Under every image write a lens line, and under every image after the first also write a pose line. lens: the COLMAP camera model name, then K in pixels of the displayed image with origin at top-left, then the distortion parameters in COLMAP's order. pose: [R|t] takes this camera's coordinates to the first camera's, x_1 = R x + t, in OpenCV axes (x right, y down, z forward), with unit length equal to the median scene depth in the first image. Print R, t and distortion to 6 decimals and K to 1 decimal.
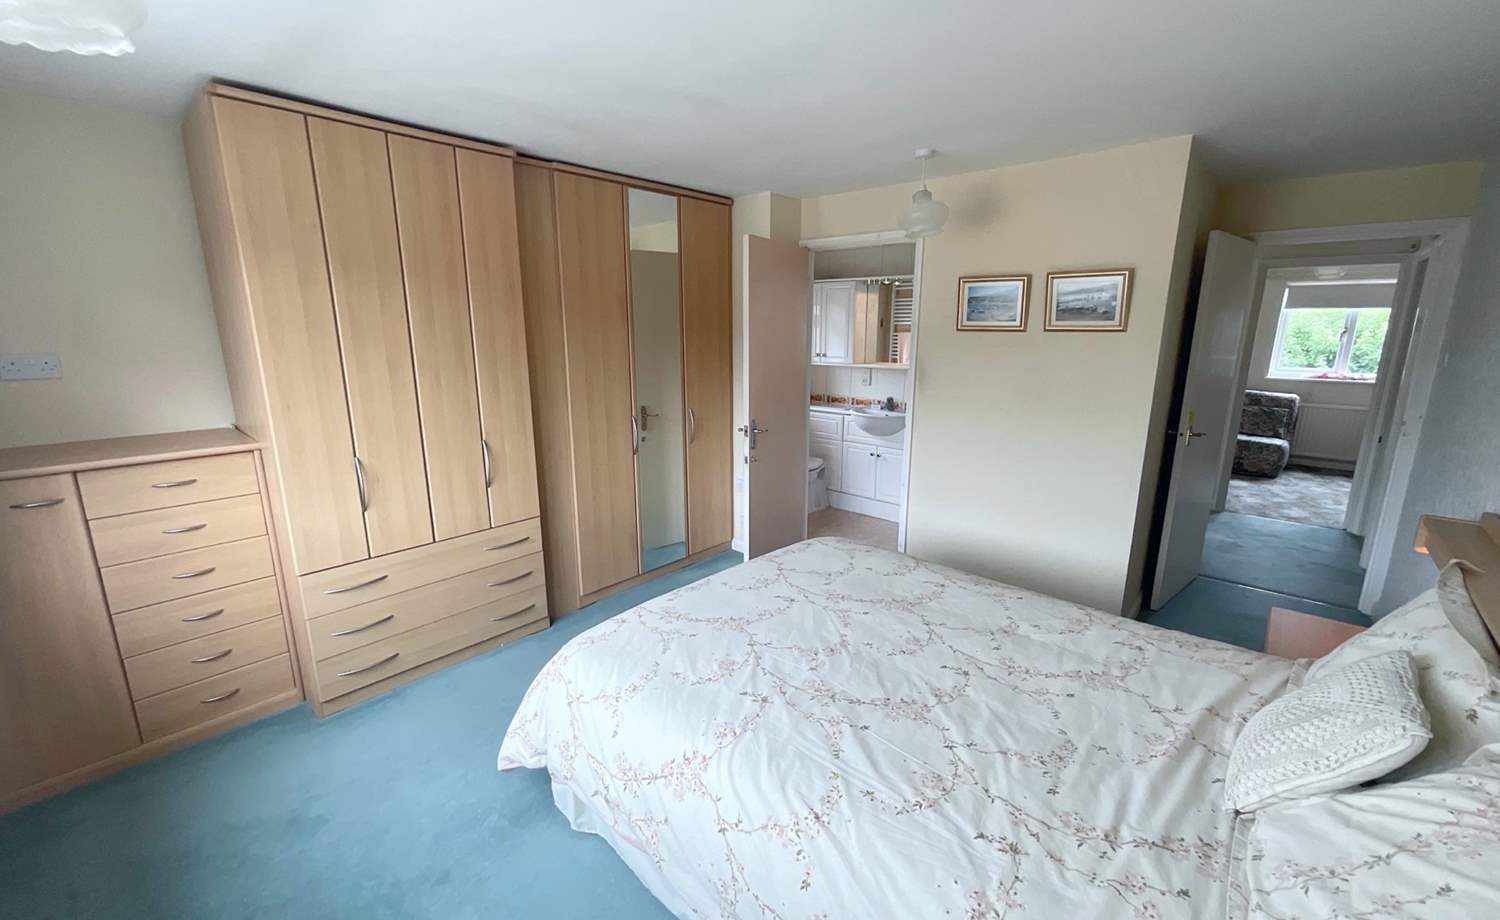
lens RADIAL K [[609.1, 0, 747.0], [0, 609.1, 463.7], [0, 0, 1]] dist [-0.002844, -0.000794]
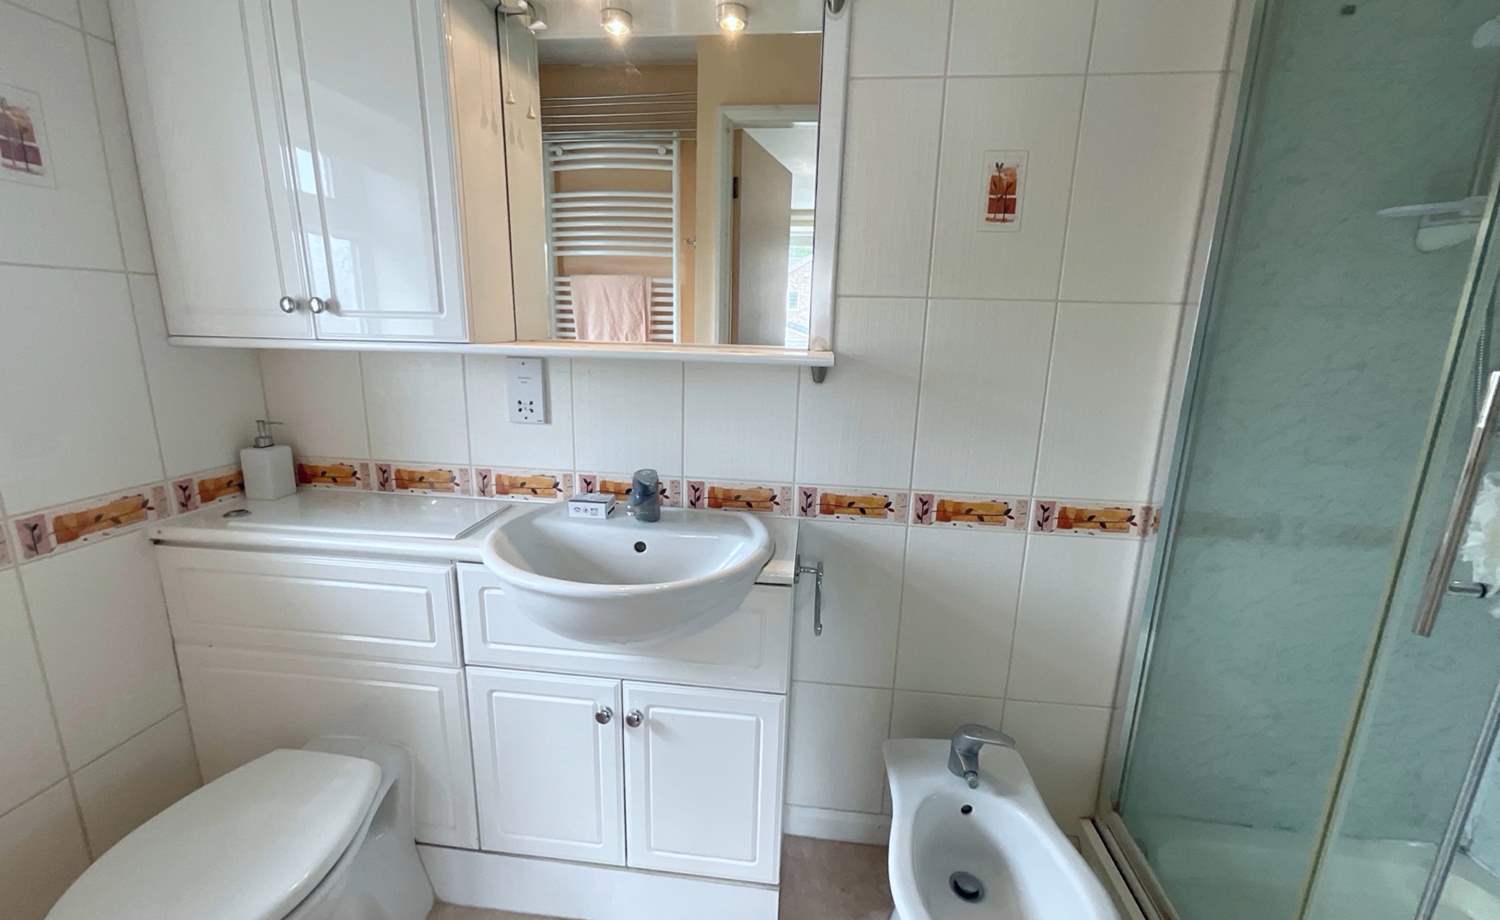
lens RADIAL K [[609.1, 0, 745.2], [0, 609.1, 461.4], [0, 0, 1]] dist [-0.002844, -0.000794]
pose [[0.816351, -0.109930, 0.566998, 0.118648], [0.109154, 0.993393, 0.035442, -0.111070], [-0.567148, 0.032957, 0.822956, 0.724546]]
